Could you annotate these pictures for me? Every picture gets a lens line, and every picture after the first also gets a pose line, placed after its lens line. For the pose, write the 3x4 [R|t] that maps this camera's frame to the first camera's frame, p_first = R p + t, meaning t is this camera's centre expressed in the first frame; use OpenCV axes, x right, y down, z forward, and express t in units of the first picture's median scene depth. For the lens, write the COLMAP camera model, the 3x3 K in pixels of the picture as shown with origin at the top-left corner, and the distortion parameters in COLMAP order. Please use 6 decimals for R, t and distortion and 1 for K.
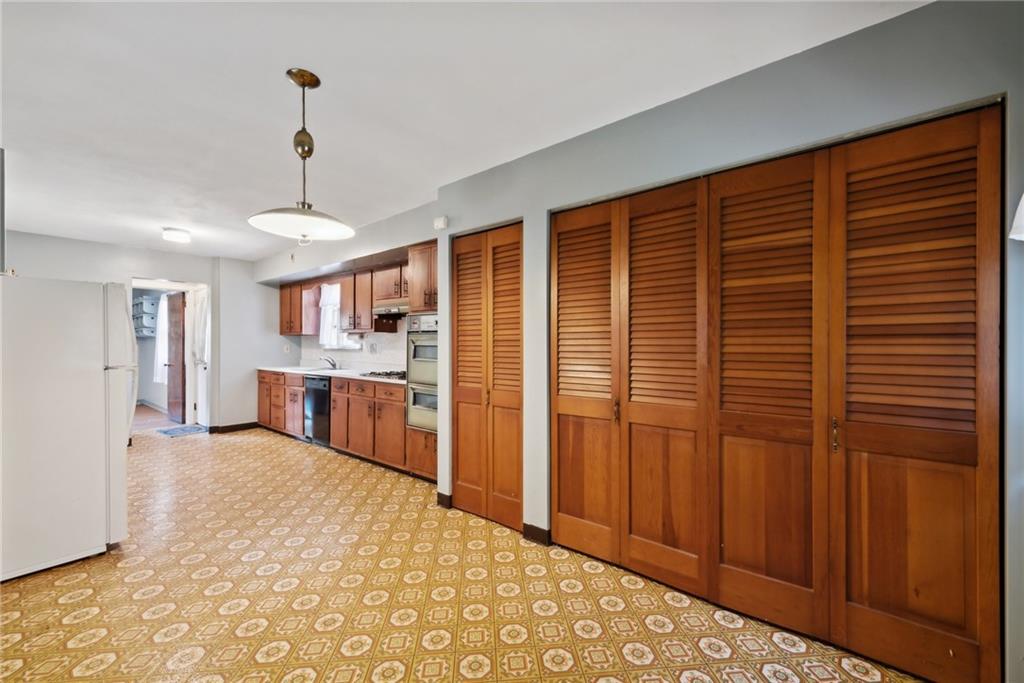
lens RADIAL K [[418.3, 0, 515.2], [0, 418.3, 350.9], [0, 0, 1]] dist [0.012812, 0.001070]
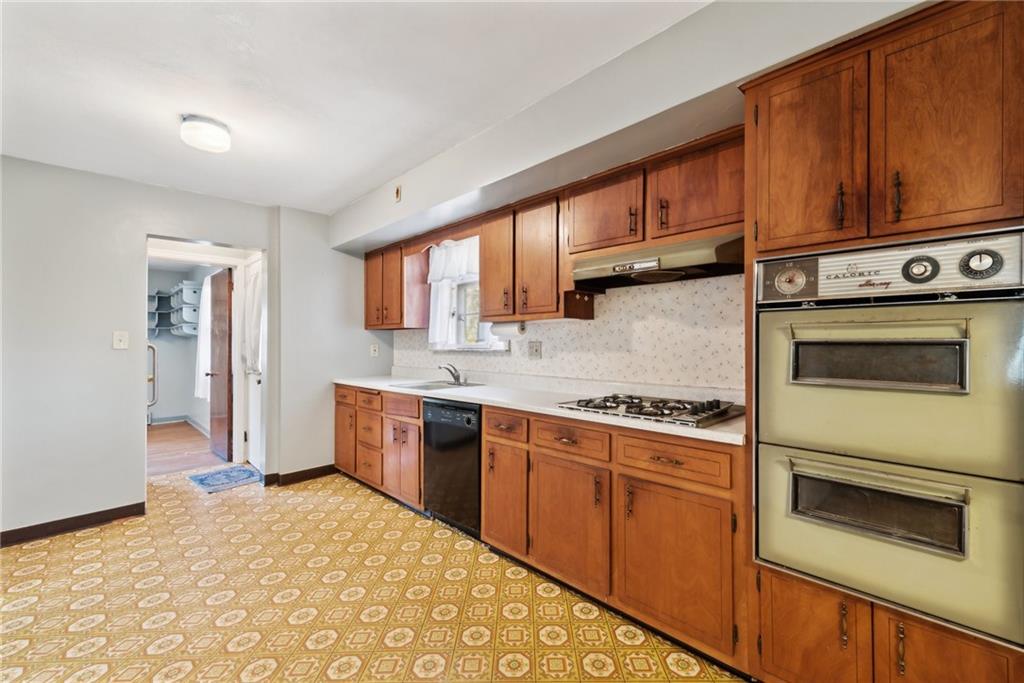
lens RADIAL K [[418.3, 0, 507.0], [0, 418.3, 338.3], [0, 0, 1]] dist [0.012812, 0.001070]
pose [[0.994350, -0.013161, -0.105329, -0.281254], [0.010992, 0.999716, -0.021143, -0.007614], [0.105577, 0.019865, 0.994213, 0.387146]]
